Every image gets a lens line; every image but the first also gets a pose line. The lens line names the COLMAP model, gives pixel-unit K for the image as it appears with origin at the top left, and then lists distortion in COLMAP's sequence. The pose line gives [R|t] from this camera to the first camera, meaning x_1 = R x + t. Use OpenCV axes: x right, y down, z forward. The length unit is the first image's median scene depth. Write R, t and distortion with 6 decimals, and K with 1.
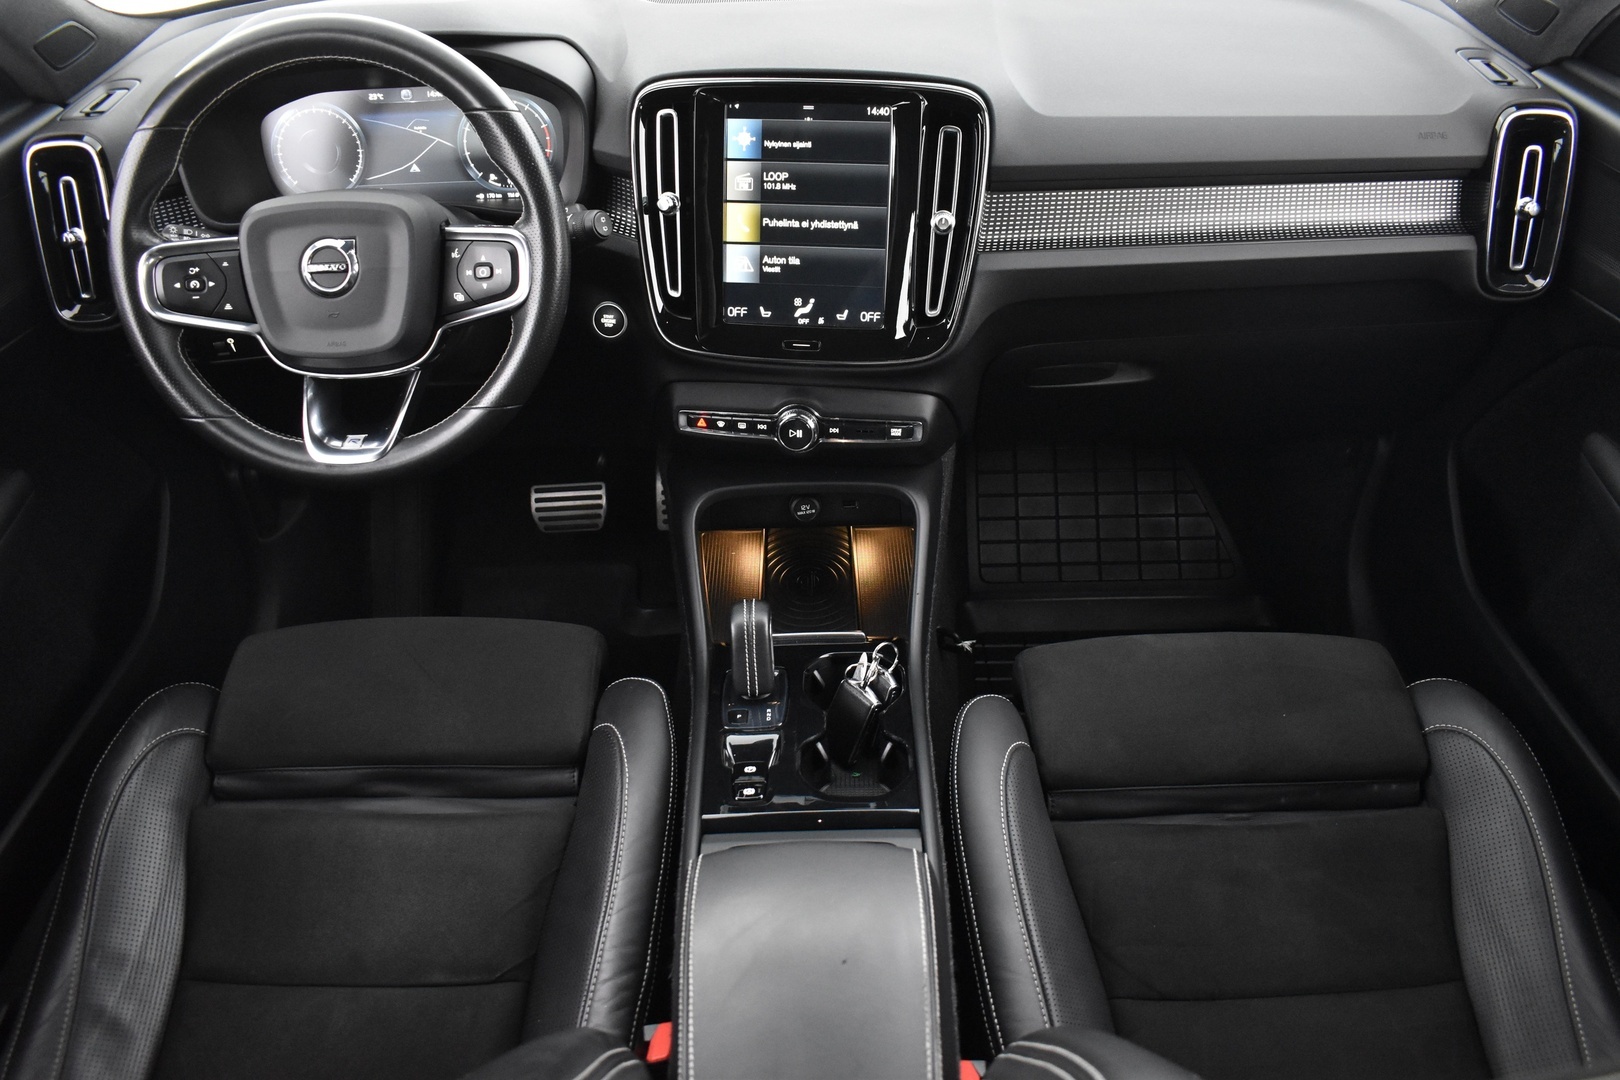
lens RADIAL K [[1251.1, 0, 812.1], [0, 1251.1, 521.5], [0, 0, 1]] dist [-0.094233, 0.006946]
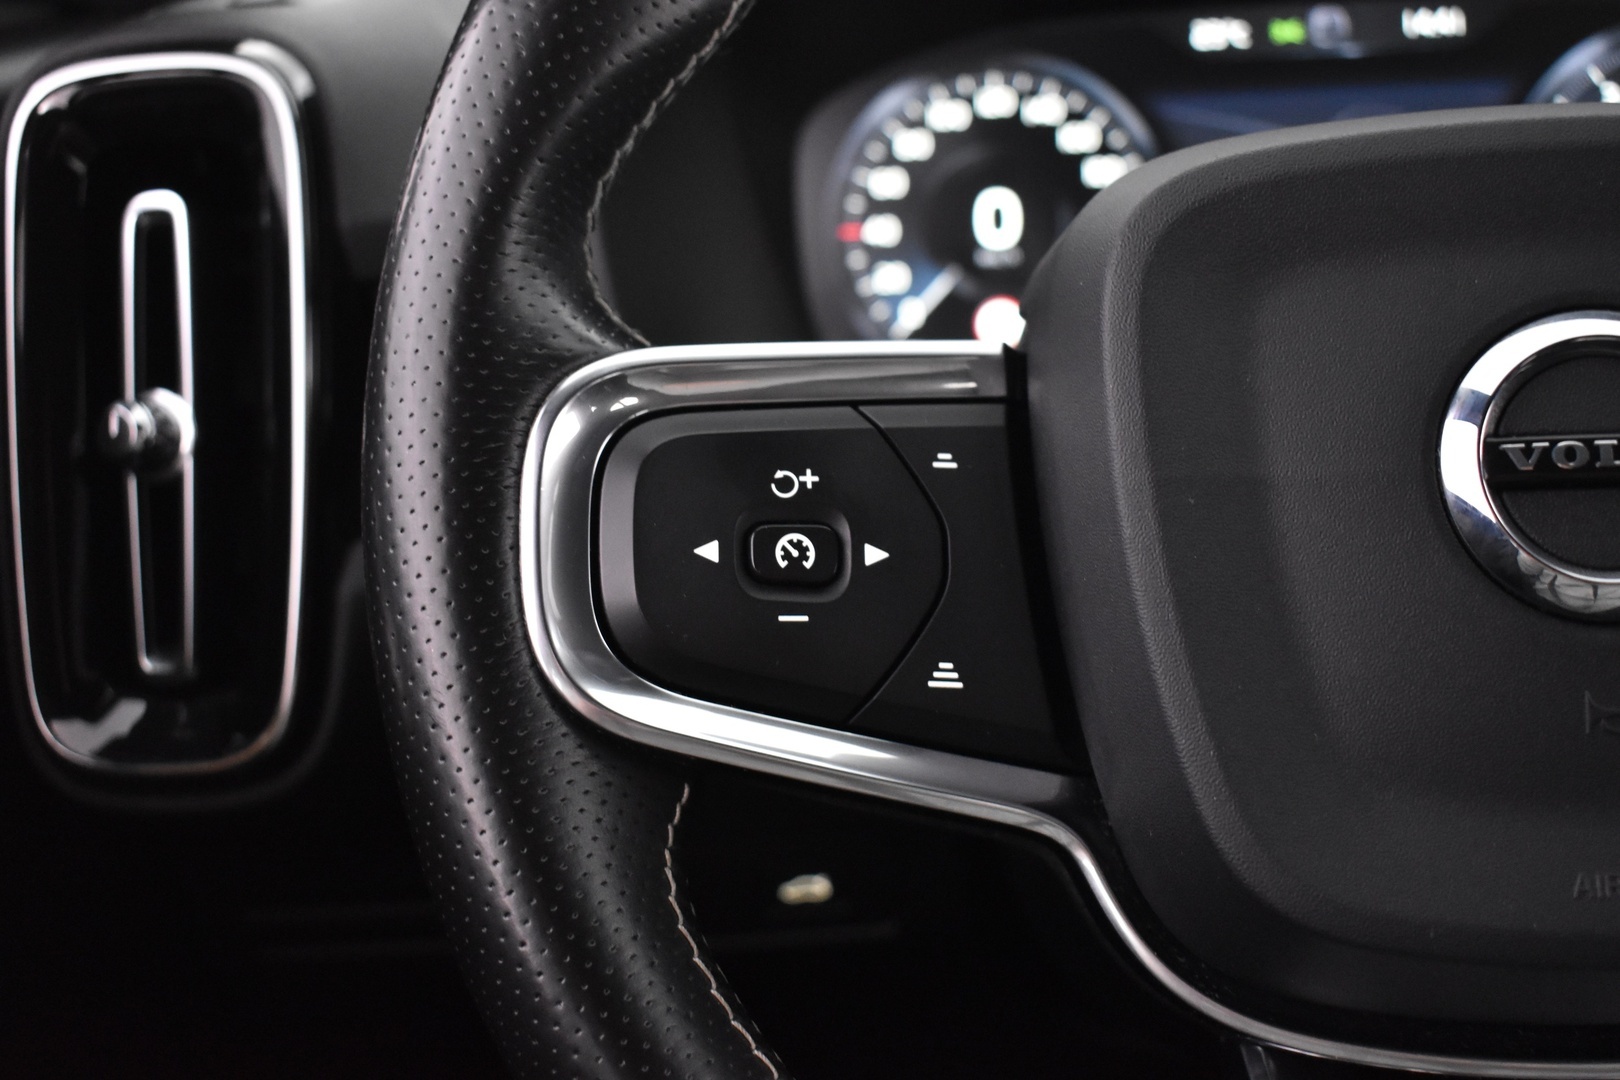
lens RADIAL K [[1964.7, 0, 812.3], [0, 1964.7, 515.7], [0, 0, 1]] dist [-0.066342, -0.034236]
pose [[0.990264, -0.009289, -0.138891, -0.424532], [-0.038594, 0.940334, -0.338056, -0.087316], [0.133744, 0.340125, 0.930821, 0.652155]]
